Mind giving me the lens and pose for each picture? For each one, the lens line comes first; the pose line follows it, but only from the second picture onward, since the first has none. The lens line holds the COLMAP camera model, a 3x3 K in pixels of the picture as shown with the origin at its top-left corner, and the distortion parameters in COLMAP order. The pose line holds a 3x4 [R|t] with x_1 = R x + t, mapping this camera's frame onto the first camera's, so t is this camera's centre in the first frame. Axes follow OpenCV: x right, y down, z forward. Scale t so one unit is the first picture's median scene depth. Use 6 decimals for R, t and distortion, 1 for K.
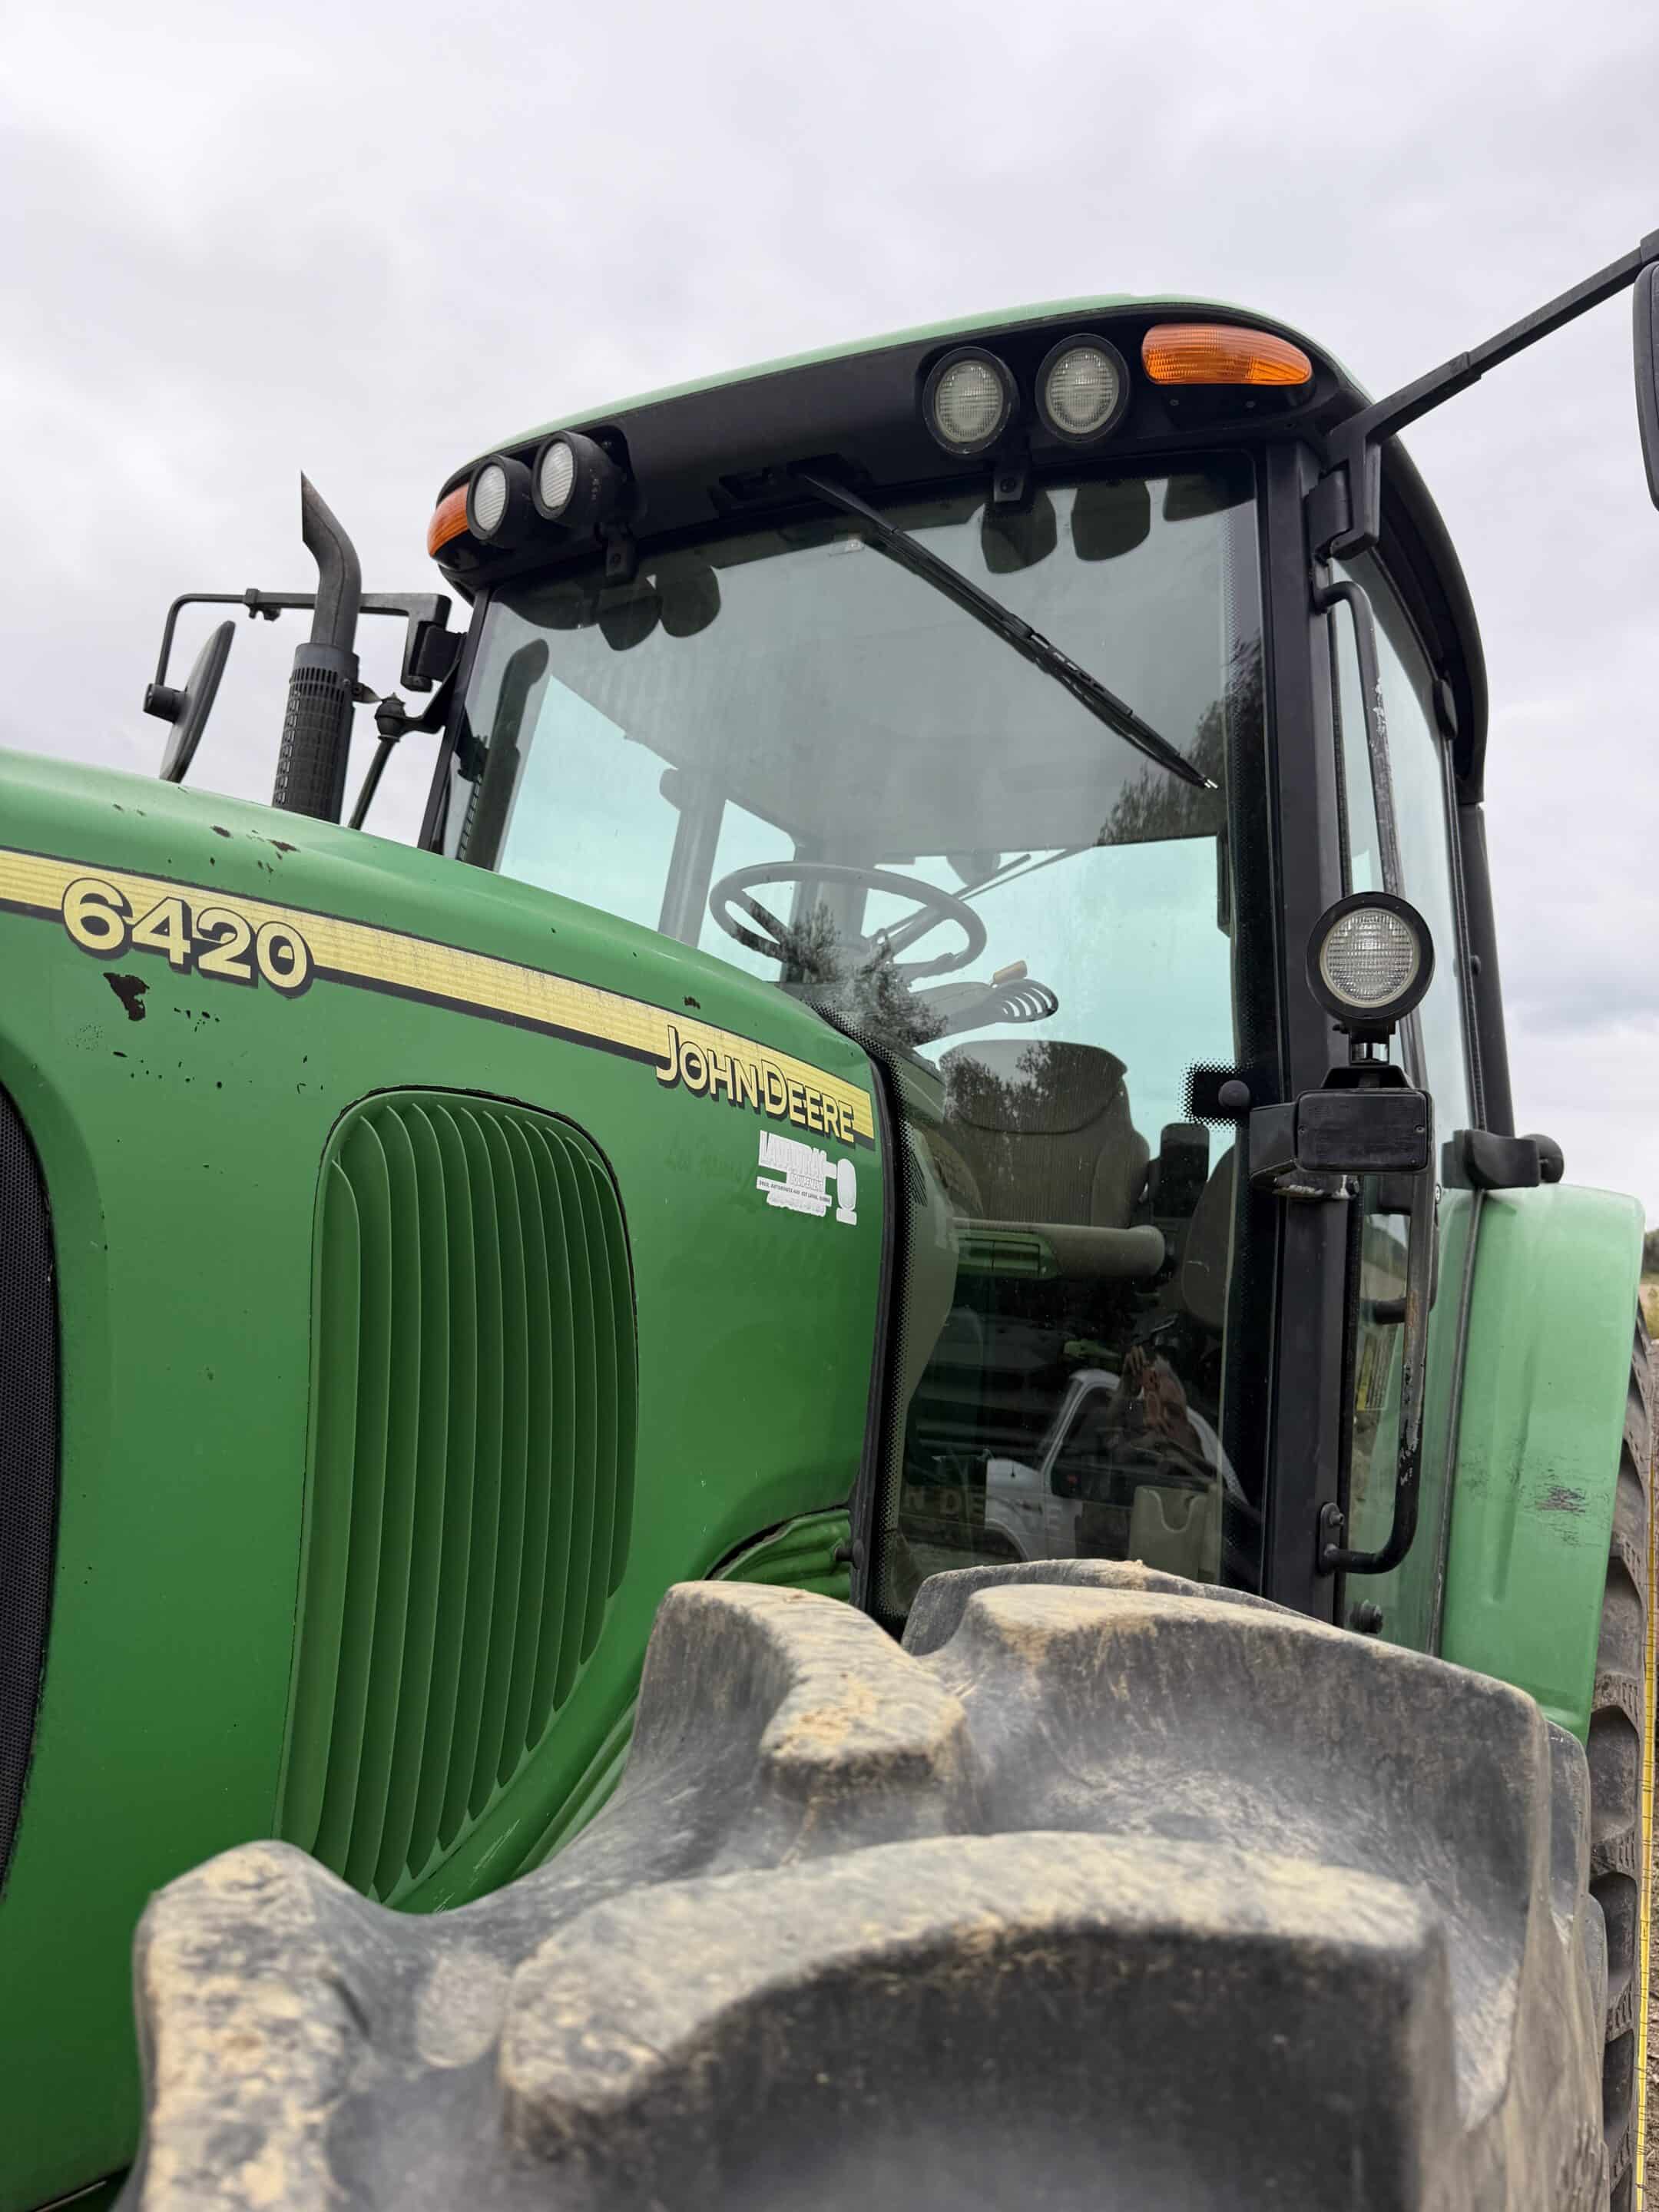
lens RADIAL K [[1728.5, 0, 890.6], [0, 1728.5, 1105.9], [0, 0, 1]] dist [0.185782, -0.416202]
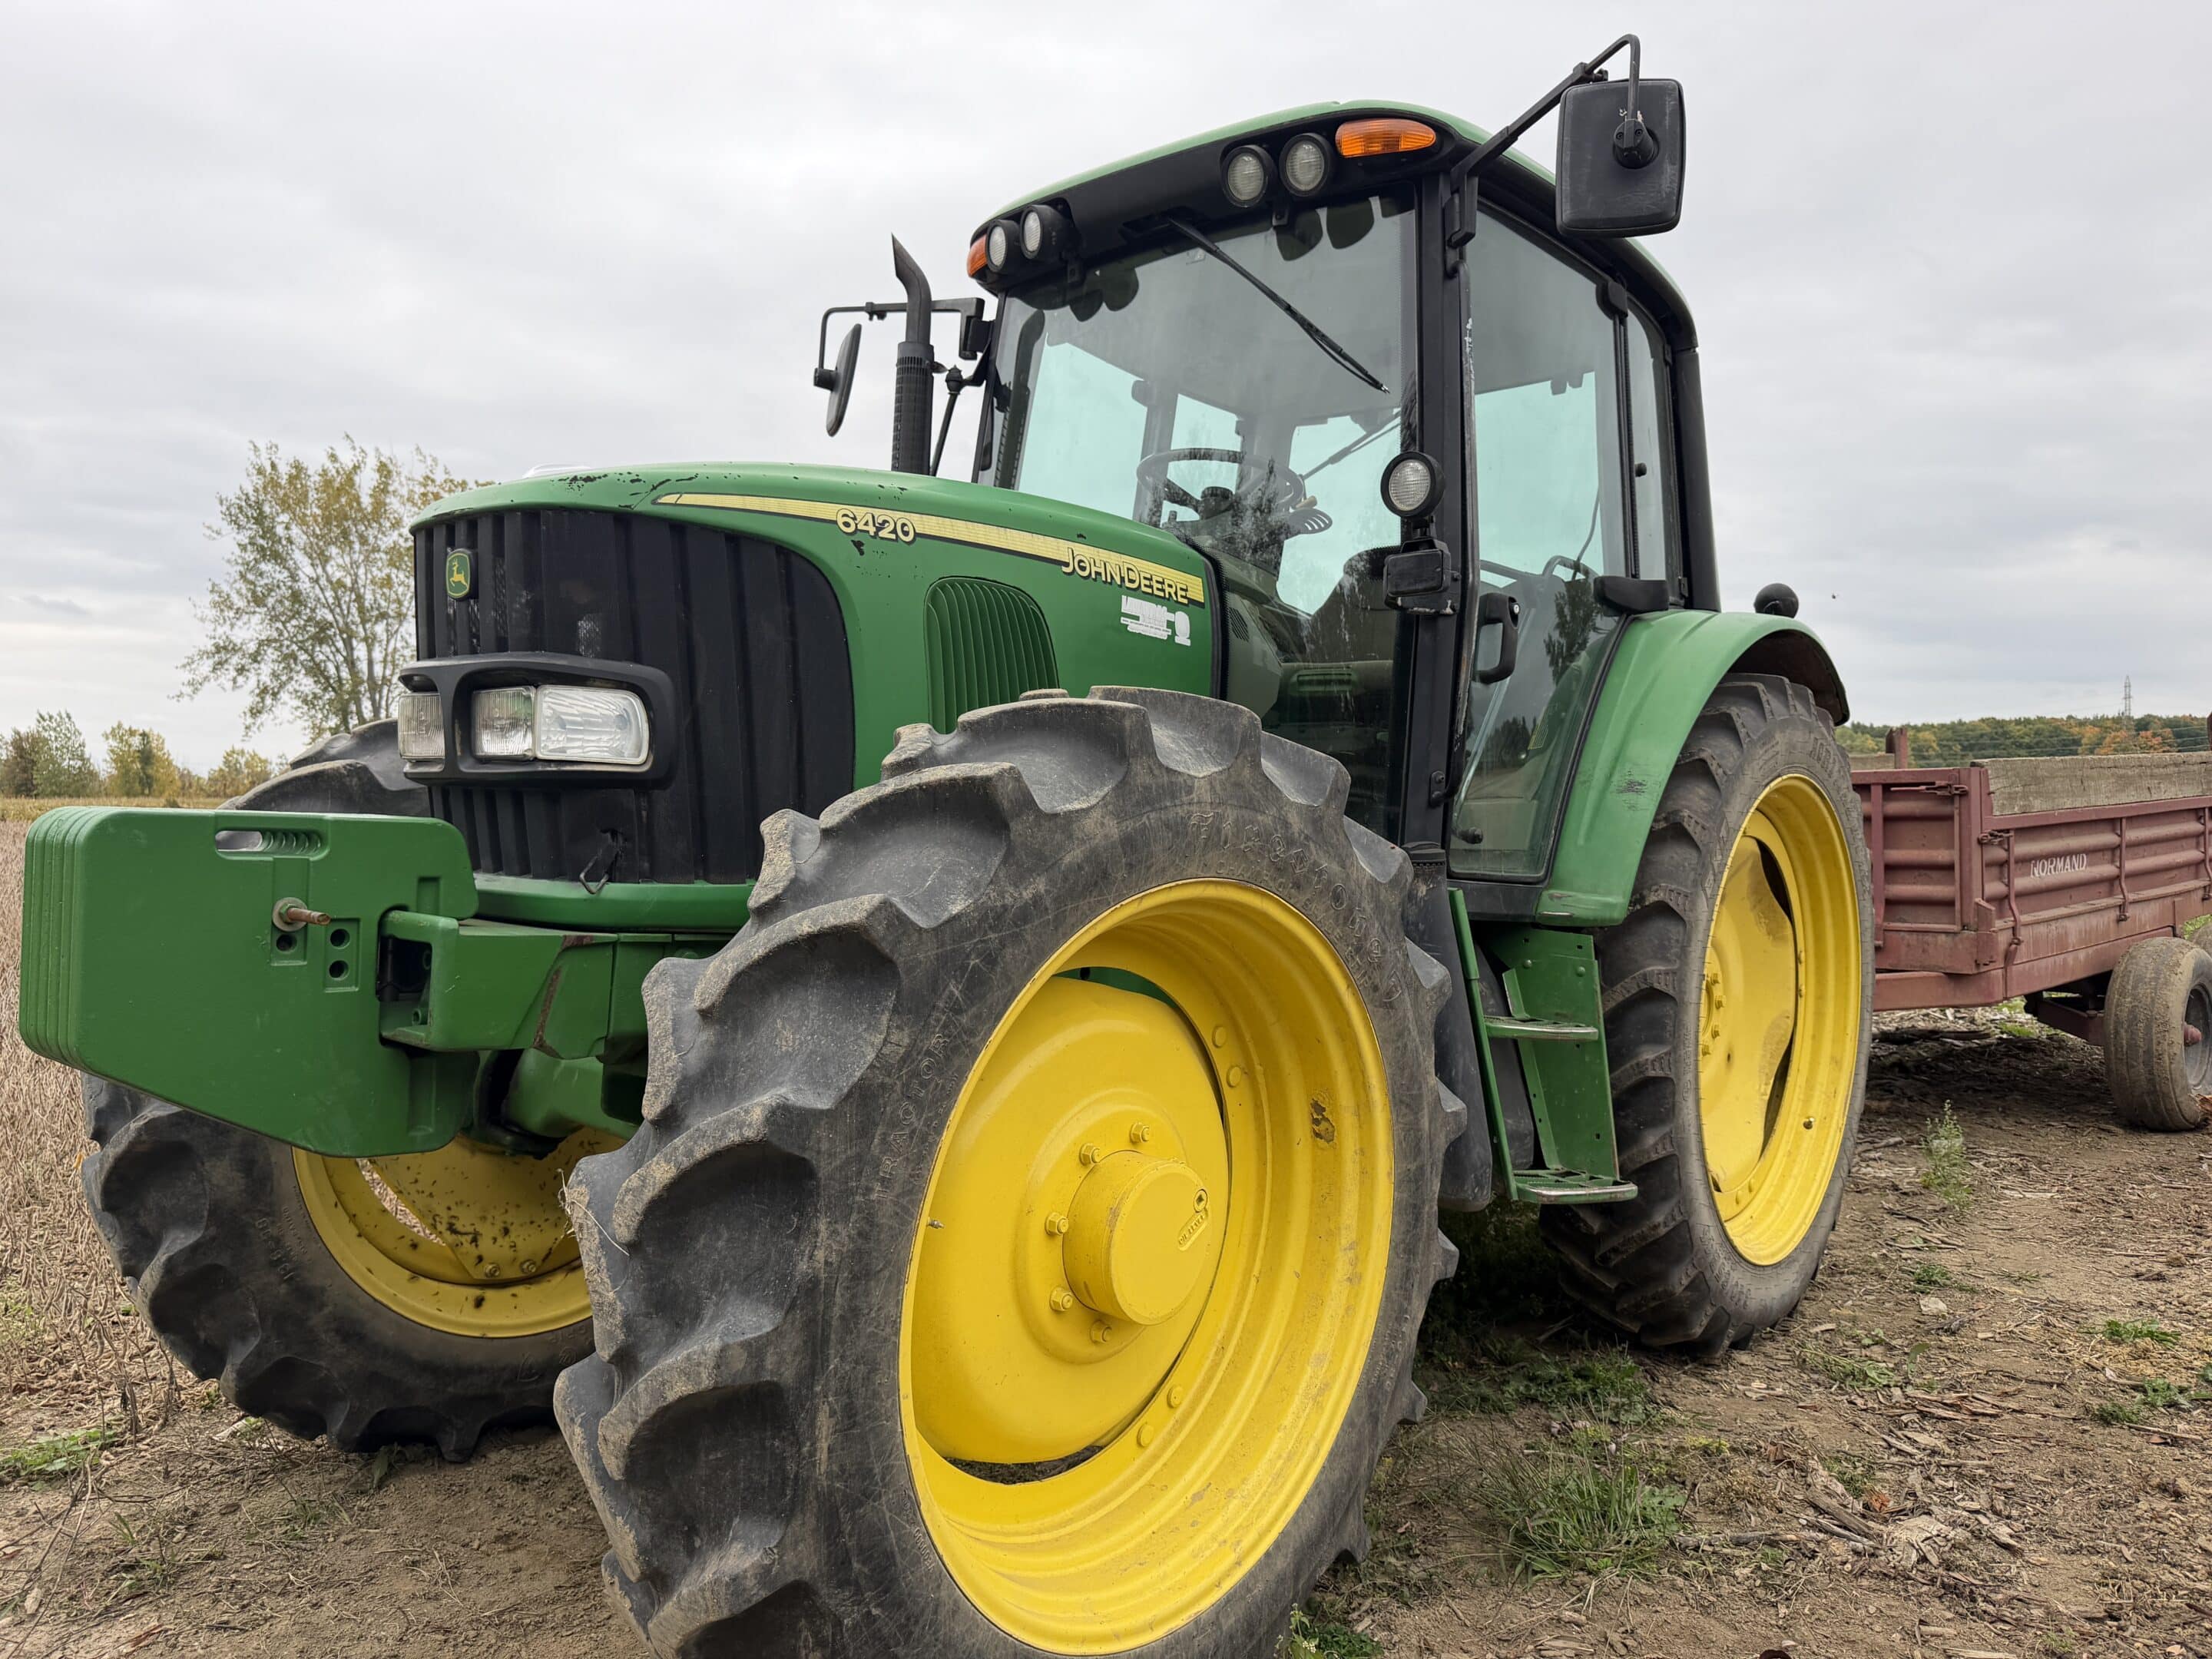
lens RADIAL K [[1535.3, 0, 1109.6], [0, 1535.3, 826.7], [0, 0, 1]] dist [0.148891, -0.176291]
pose [[0.975983, -0.040208, -0.214104, 0.194517], [0.066380, 0.990971, 0.116489, 0.047678], [0.207487, -0.127904, 0.969840, -0.560119]]
